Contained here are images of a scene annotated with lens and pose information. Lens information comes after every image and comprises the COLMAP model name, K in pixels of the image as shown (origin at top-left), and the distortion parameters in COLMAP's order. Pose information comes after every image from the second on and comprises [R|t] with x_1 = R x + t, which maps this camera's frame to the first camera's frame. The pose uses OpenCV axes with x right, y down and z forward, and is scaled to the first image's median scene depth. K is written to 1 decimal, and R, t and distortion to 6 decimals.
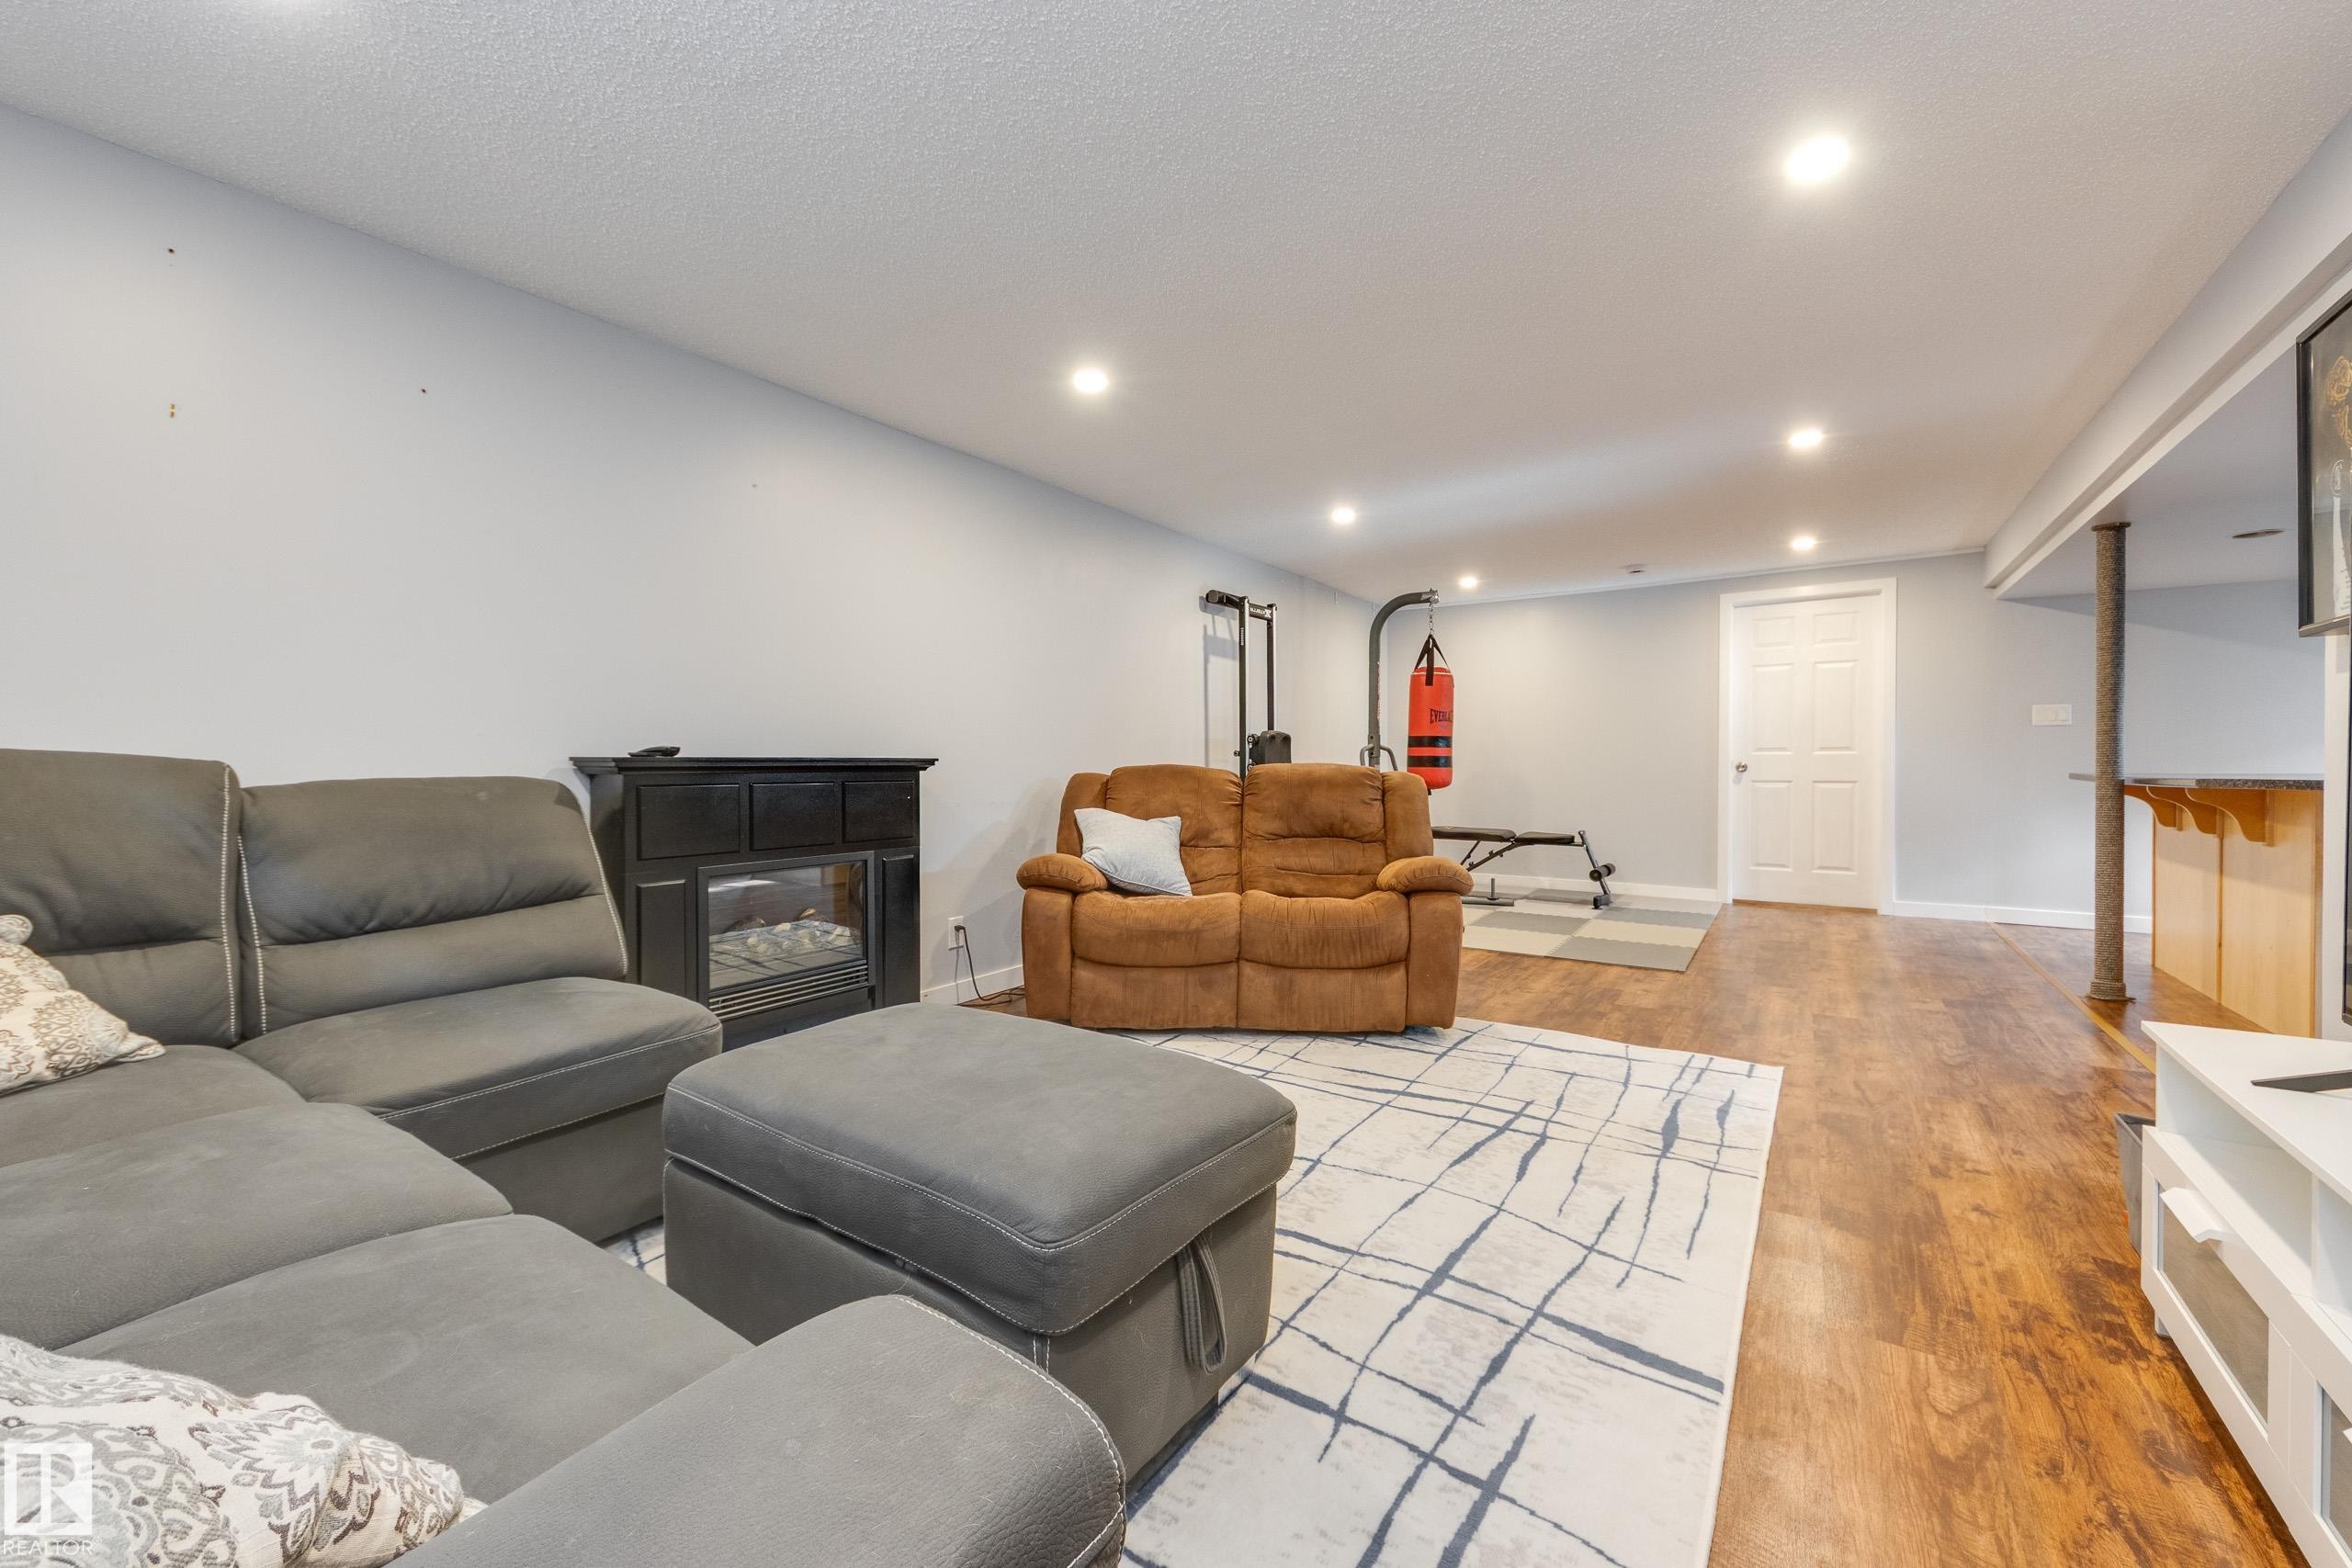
lens RADIAL K [[911.6, 0, 1176.2], [0, 911.6, 793.0], [0, 0, 1]] dist [-0.000906, -0.000185]
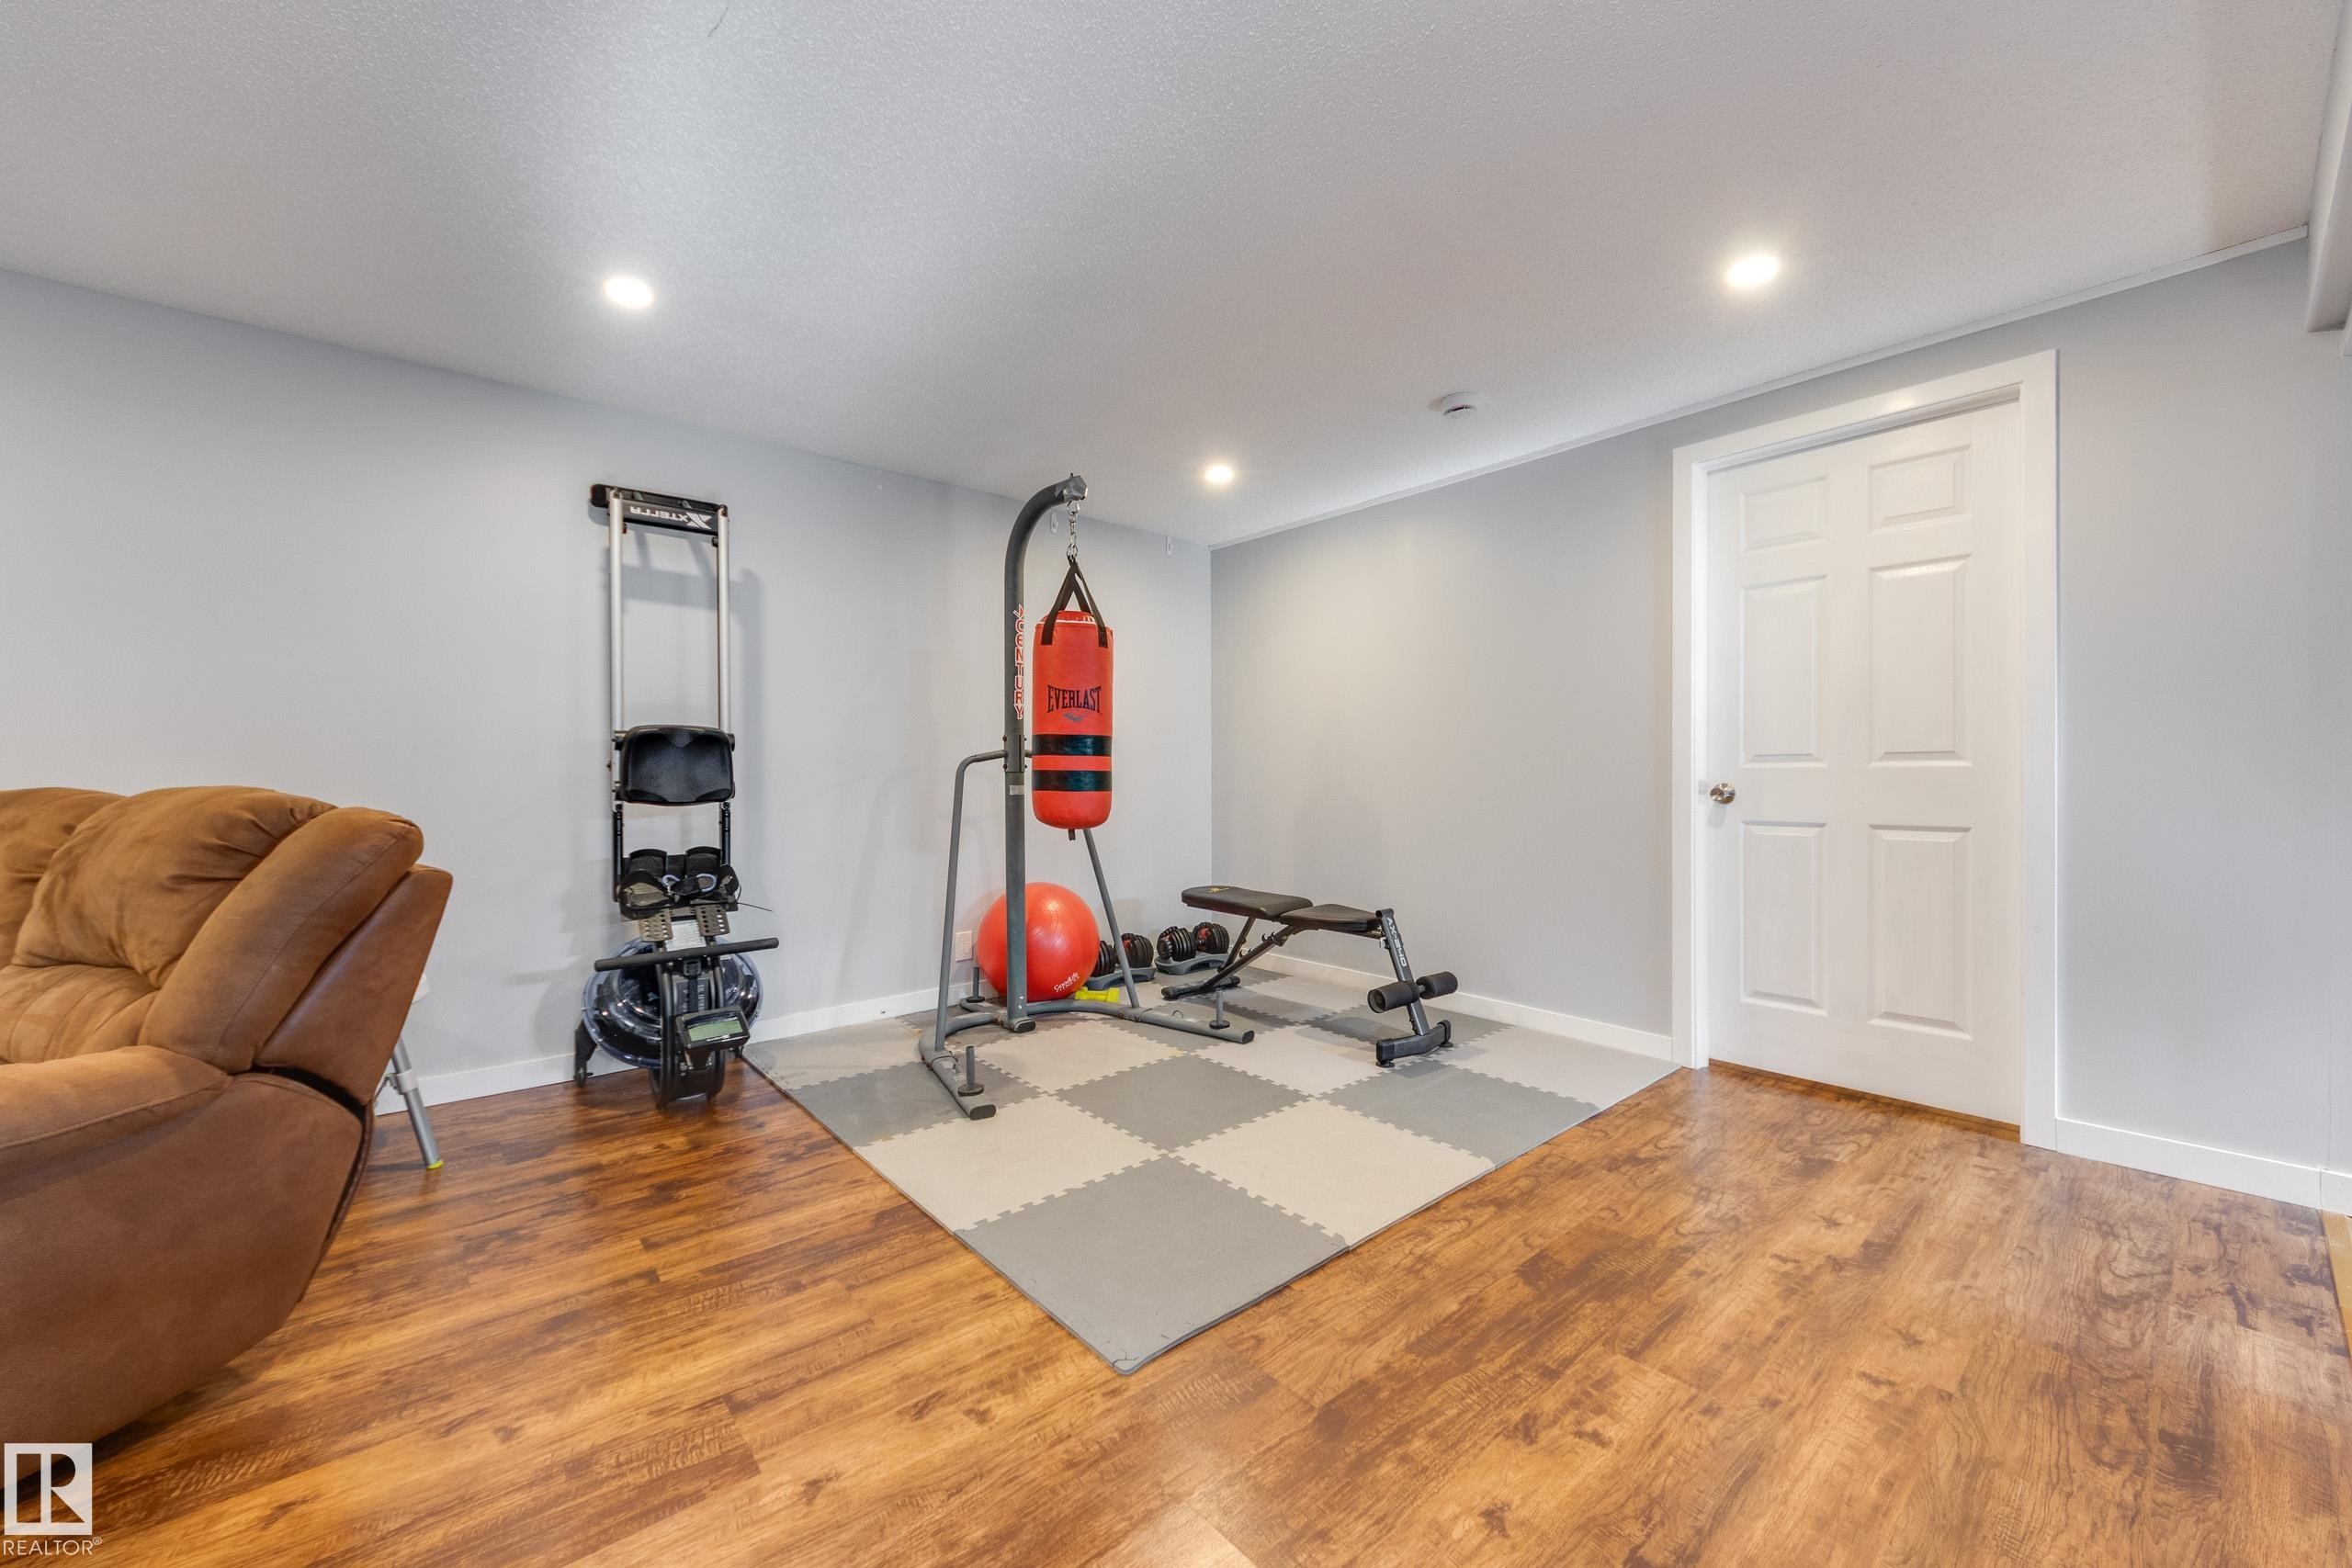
lens RADIAL K [[911.6, 0, 1176.2], [0, 911.6, 793.0], [0, 0, 1]] dist [-0.000906, -0.000185]
pose [[0.965077, 0.007221, -0.261867, 0.485631], [-0.013179, 0.999693, -0.021001, -0.015406], [0.261635, 0.023718, 0.964875, 0.468063]]
